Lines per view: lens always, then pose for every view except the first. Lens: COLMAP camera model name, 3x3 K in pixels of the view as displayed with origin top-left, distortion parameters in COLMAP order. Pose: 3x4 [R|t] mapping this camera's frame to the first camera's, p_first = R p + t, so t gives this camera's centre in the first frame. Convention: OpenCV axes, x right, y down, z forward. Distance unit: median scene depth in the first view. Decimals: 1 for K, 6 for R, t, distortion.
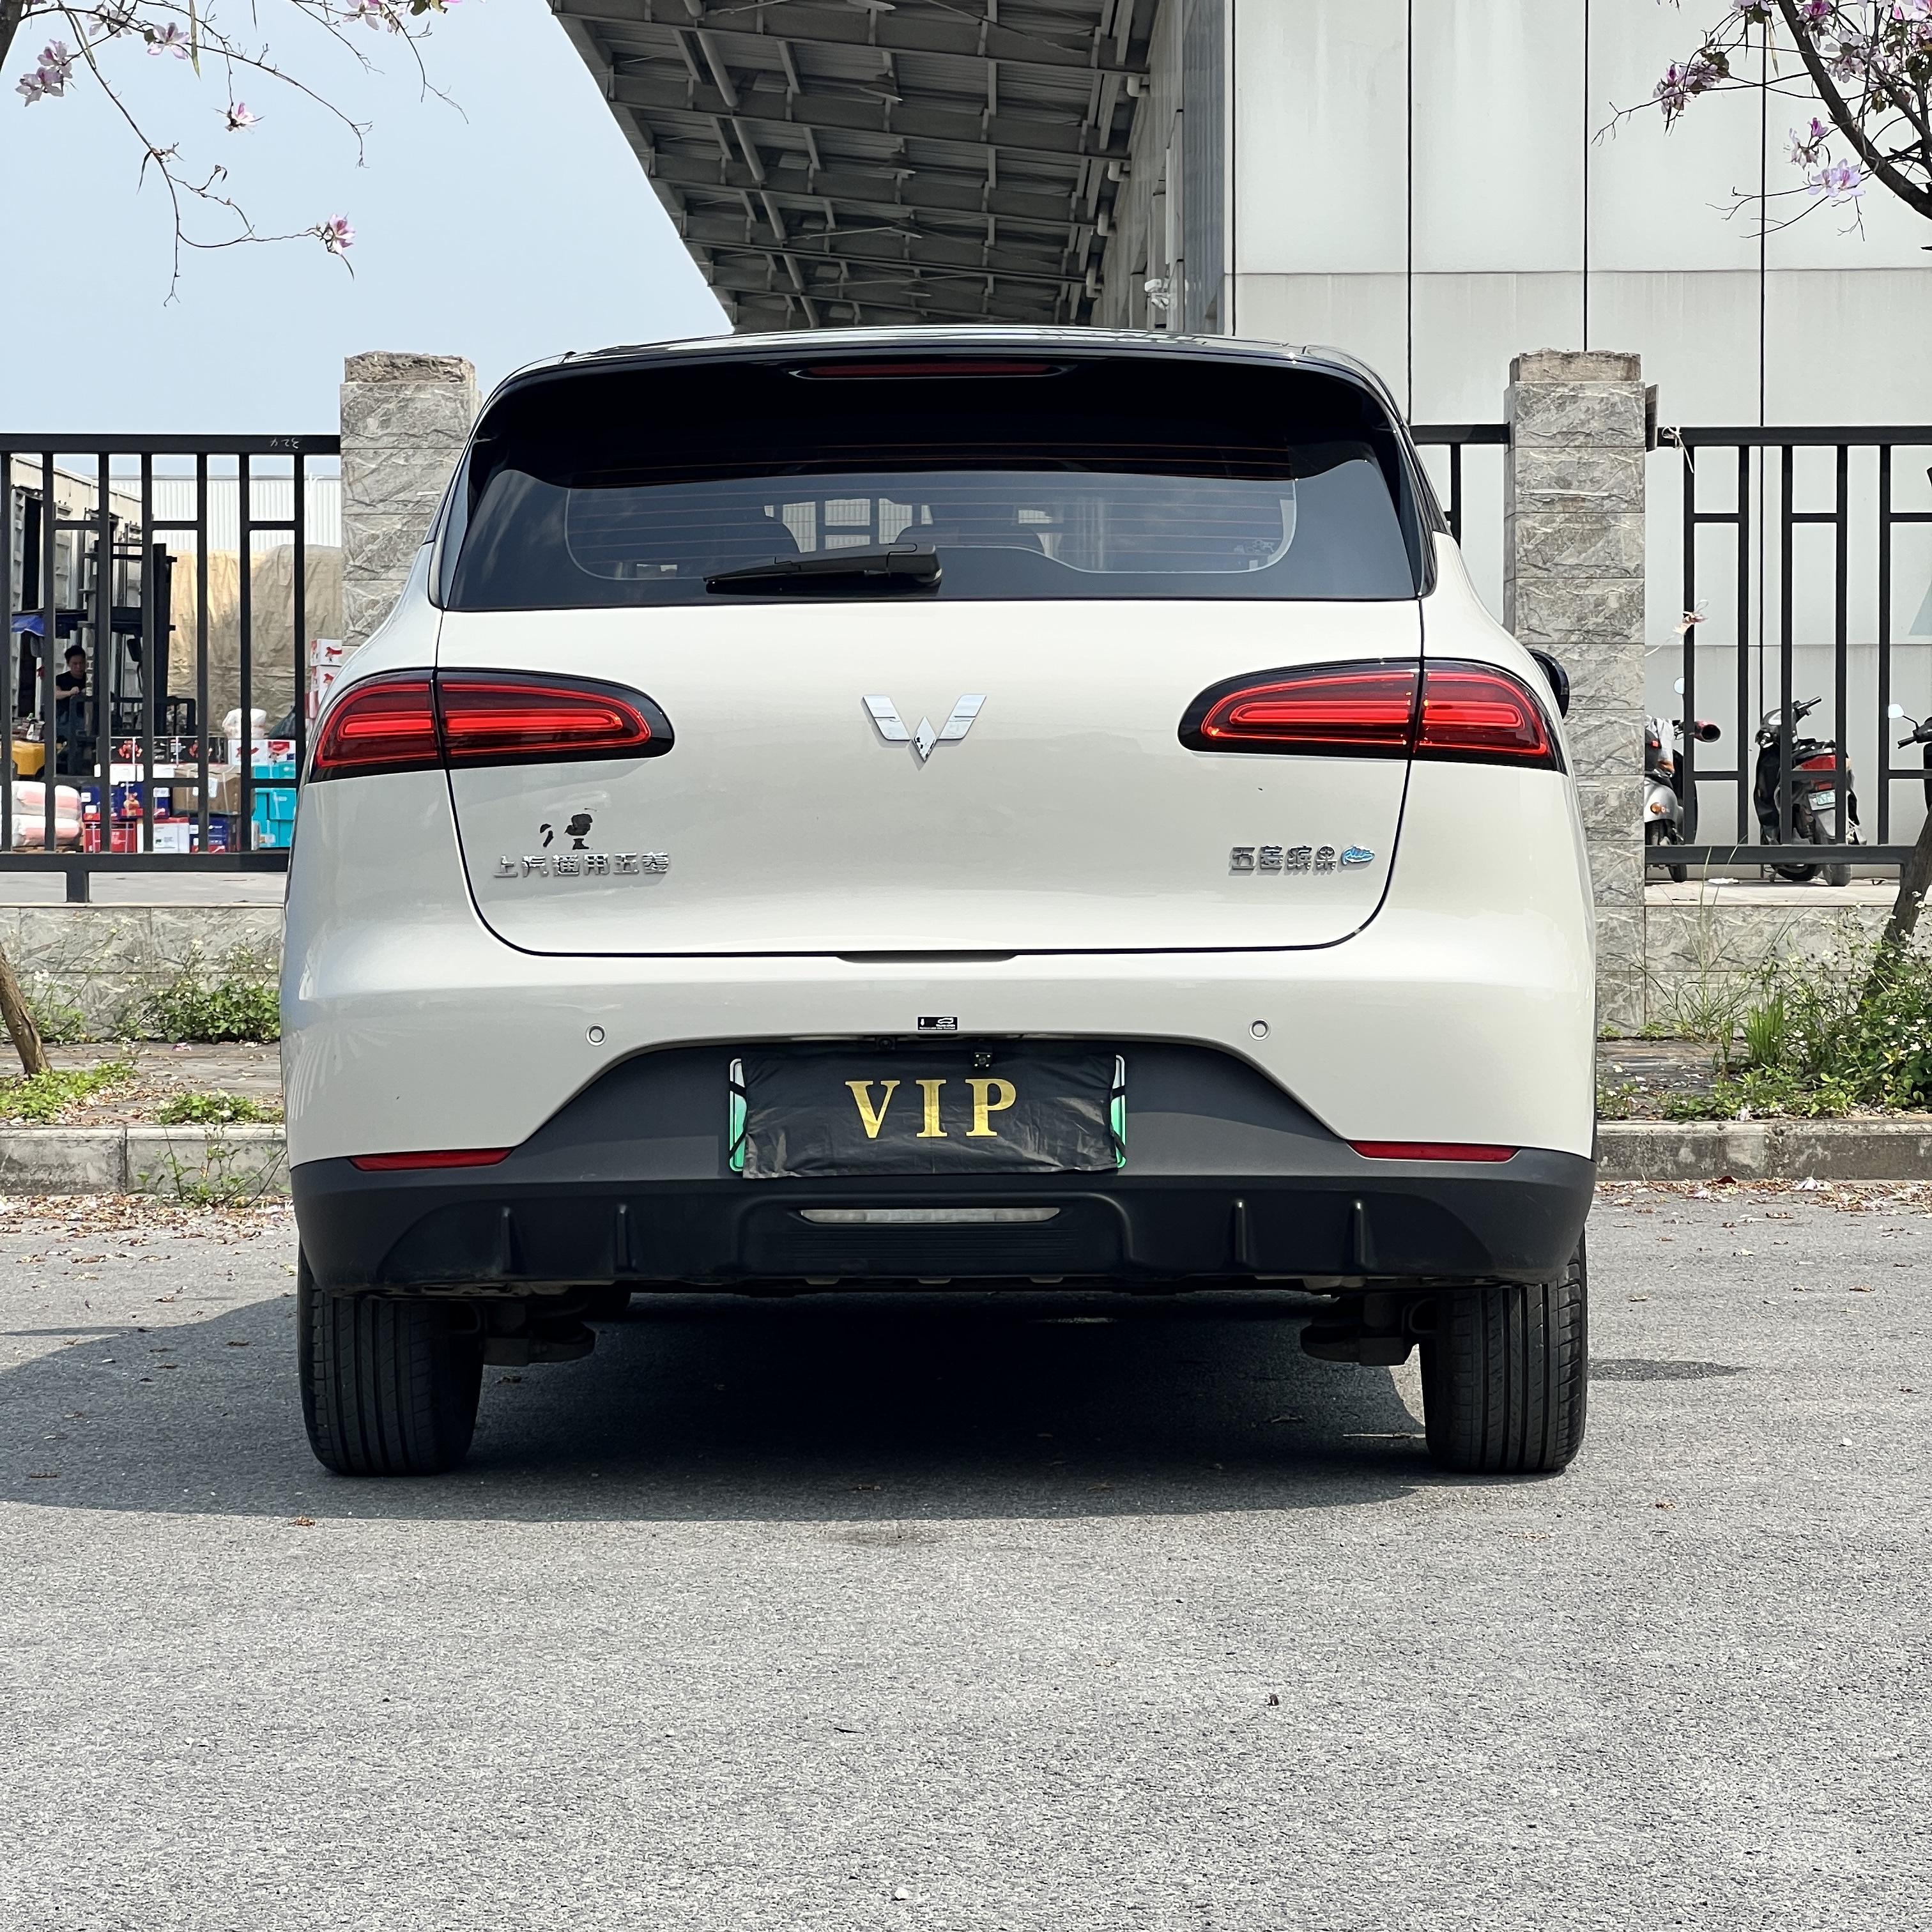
lens RADIAL K [[5835.3, 0, 966.0], [0, 5835.3, 966.0], [0, 0, 1]] dist [-0.063604, 3.576206]
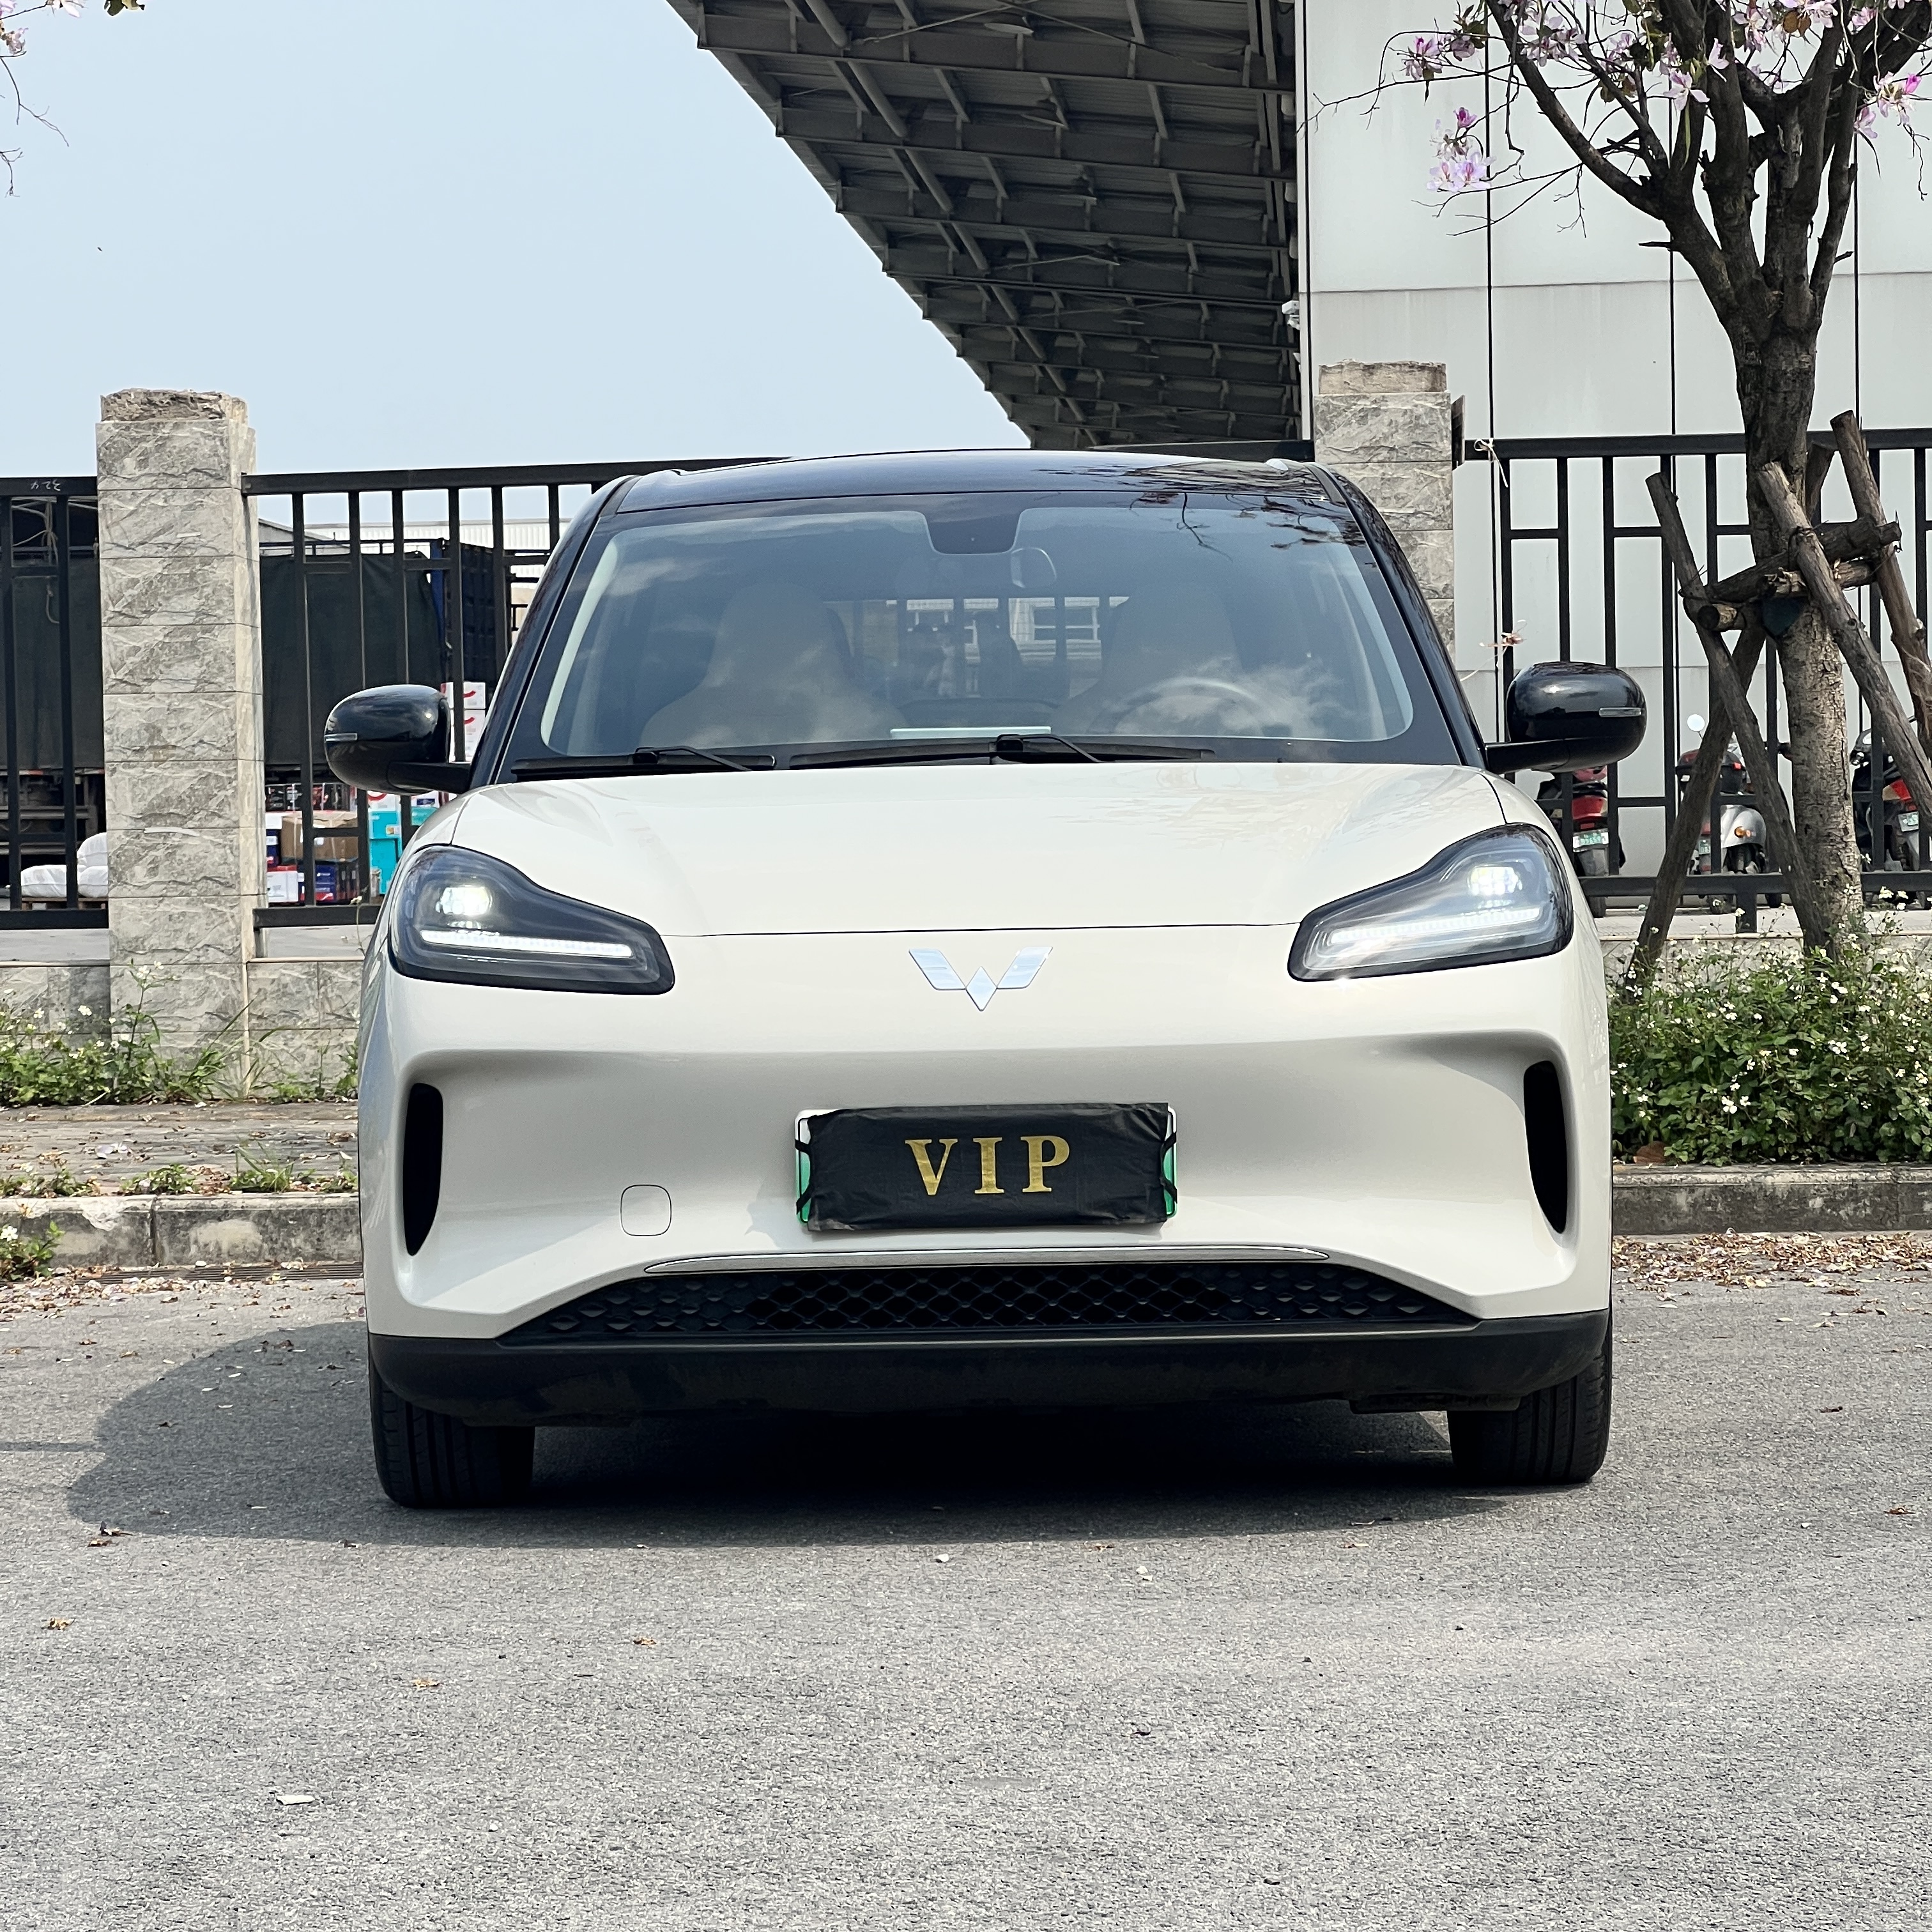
lens RADIAL K [[5795.6, 0, 966.0], [0, 5795.6, 966.0], [0, 0, 1]] dist [-0.125407, 6.605649]
pose [[0.997222, -0.015174, -0.072921, 0.103931], [0.014815, 0.999875, -0.005460, -0.002566], [0.072994, 0.004364, 0.997323, 0.052237]]
